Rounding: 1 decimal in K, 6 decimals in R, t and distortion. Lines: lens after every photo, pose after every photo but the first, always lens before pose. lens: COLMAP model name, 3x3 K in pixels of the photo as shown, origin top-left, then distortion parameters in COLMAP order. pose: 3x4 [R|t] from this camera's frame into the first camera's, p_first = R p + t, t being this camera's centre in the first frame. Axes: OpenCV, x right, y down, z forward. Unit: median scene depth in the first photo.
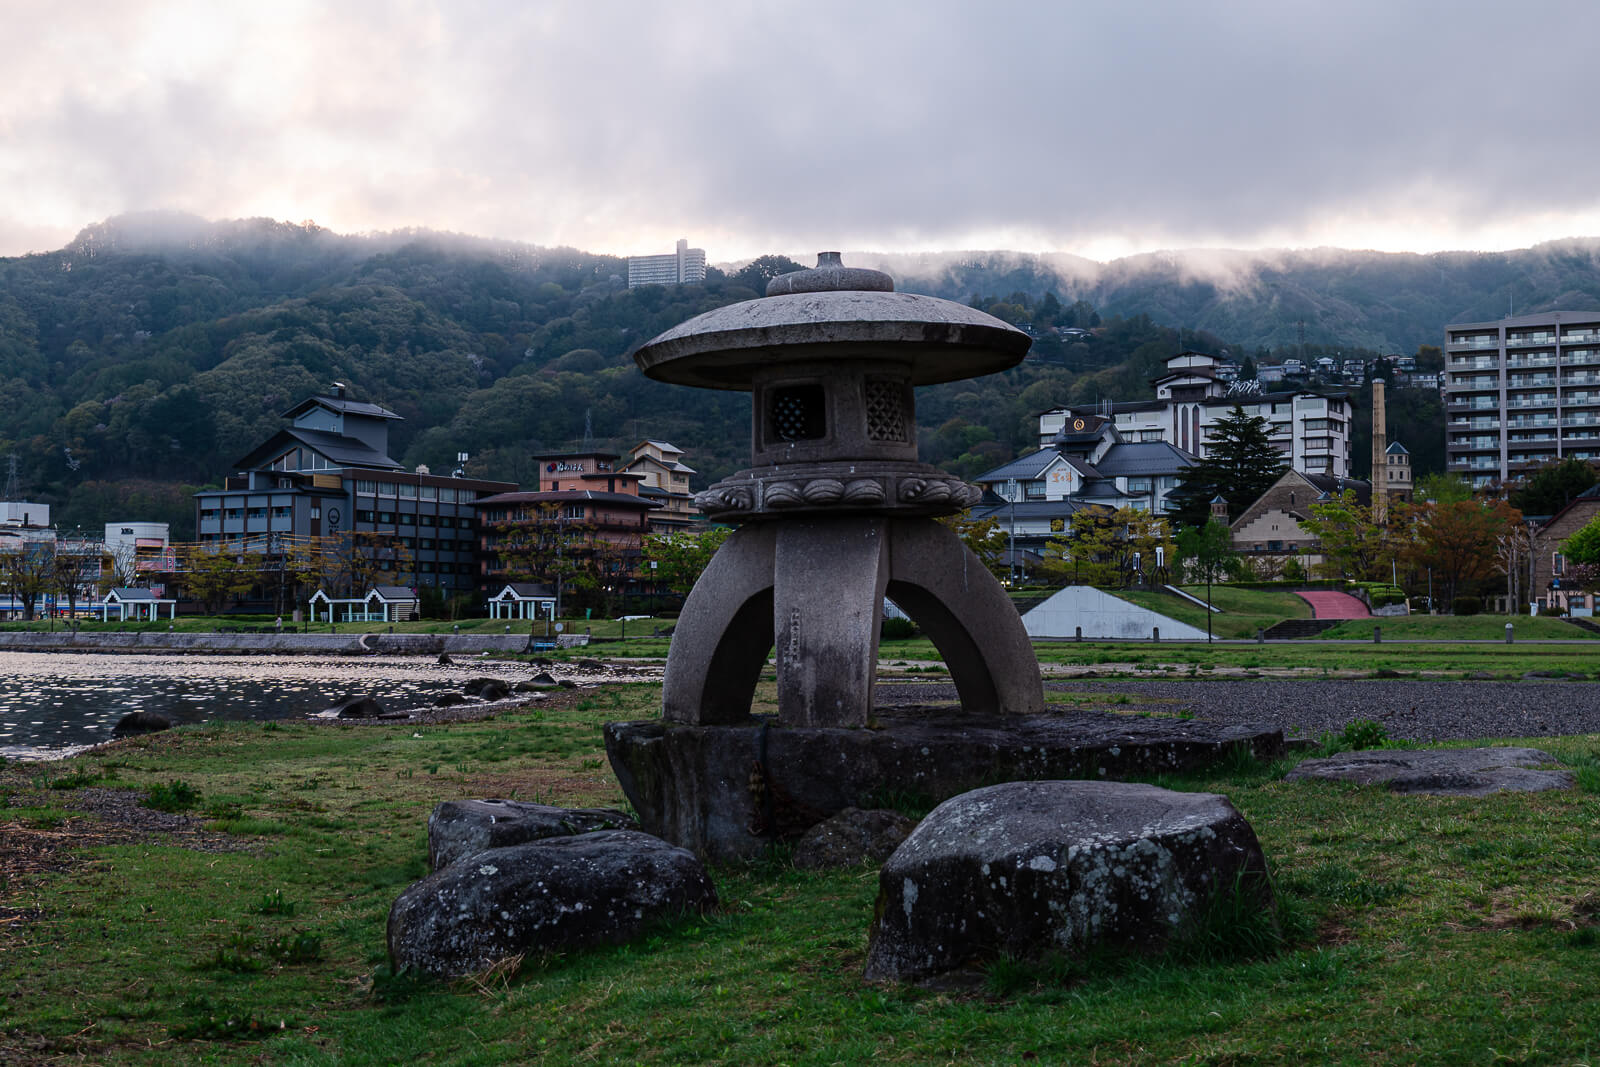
lens RADIAL K [[2134.9, 0, 793.9], [0, 2134.9, 551.3], [0, 0, 1]] dist [-0.000321, 0.014228]
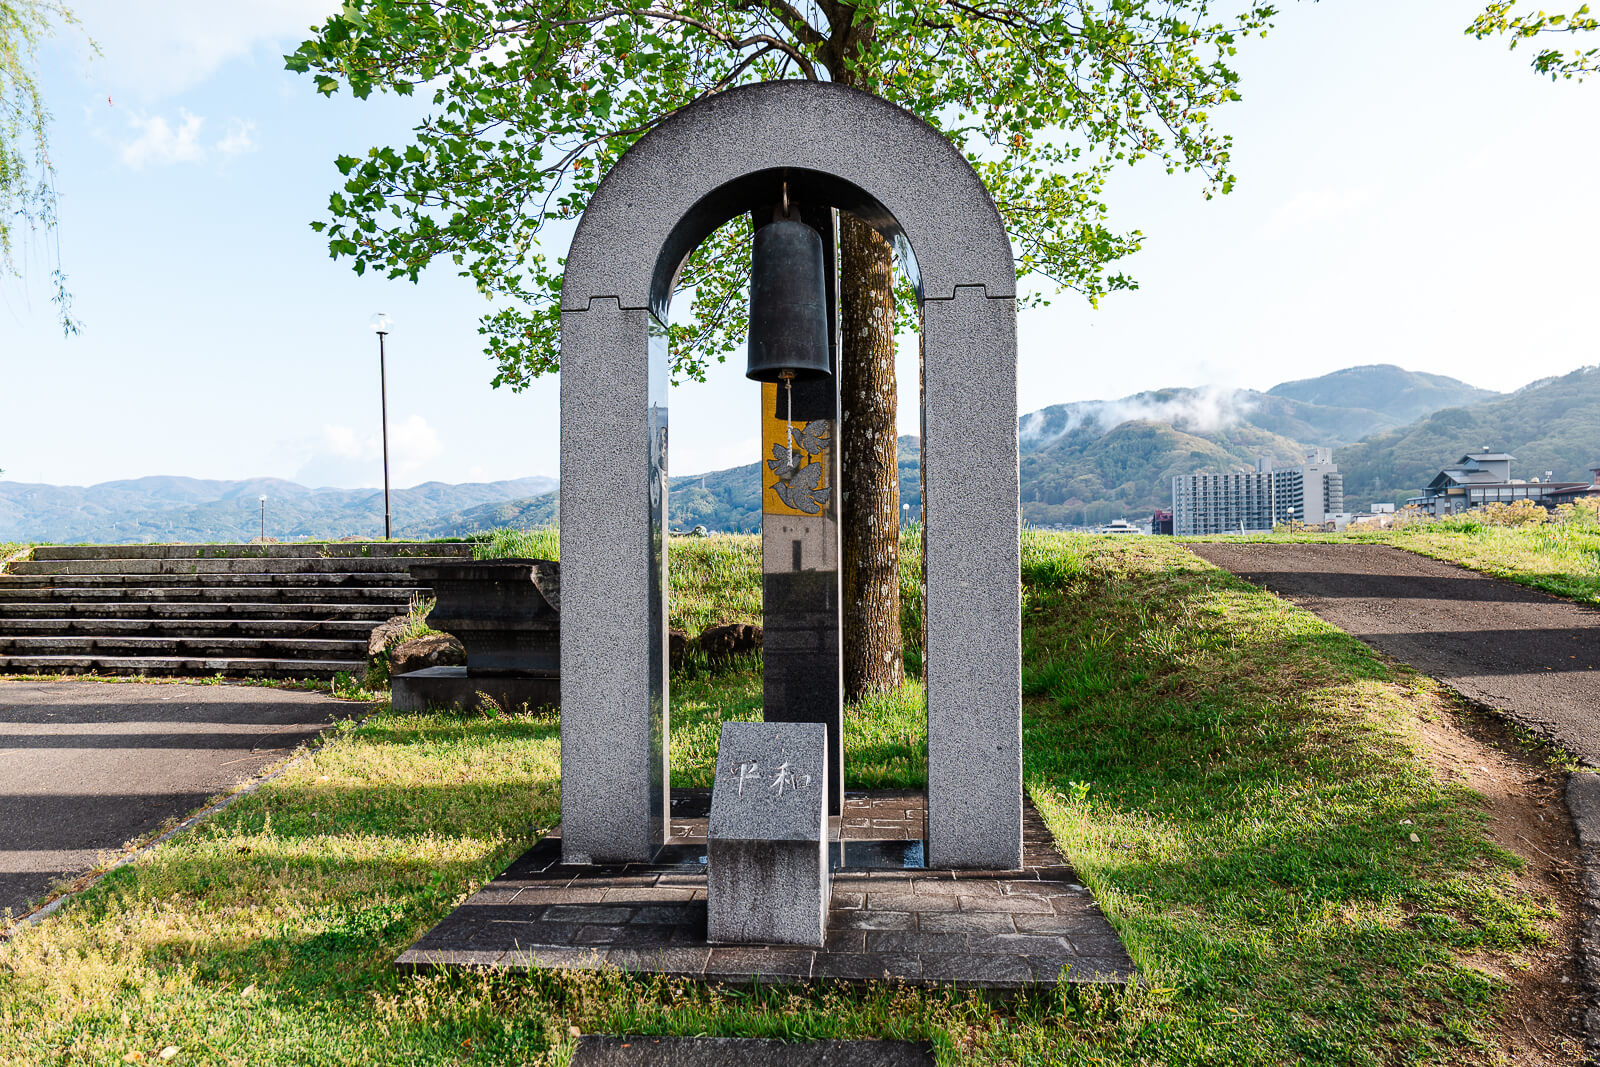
lens RADIAL K [[940.6, 0, 817.2], [0, 940.6, 536.0], [0, 0, 1]] dist [0.002919, 0.001591]
pose [[0.406580, -0.029140, -0.913150, 0.422655], [0.047891, 0.998797, -0.010550, -0.004189], [0.912359, -0.039442, 0.407486, -0.104864]]
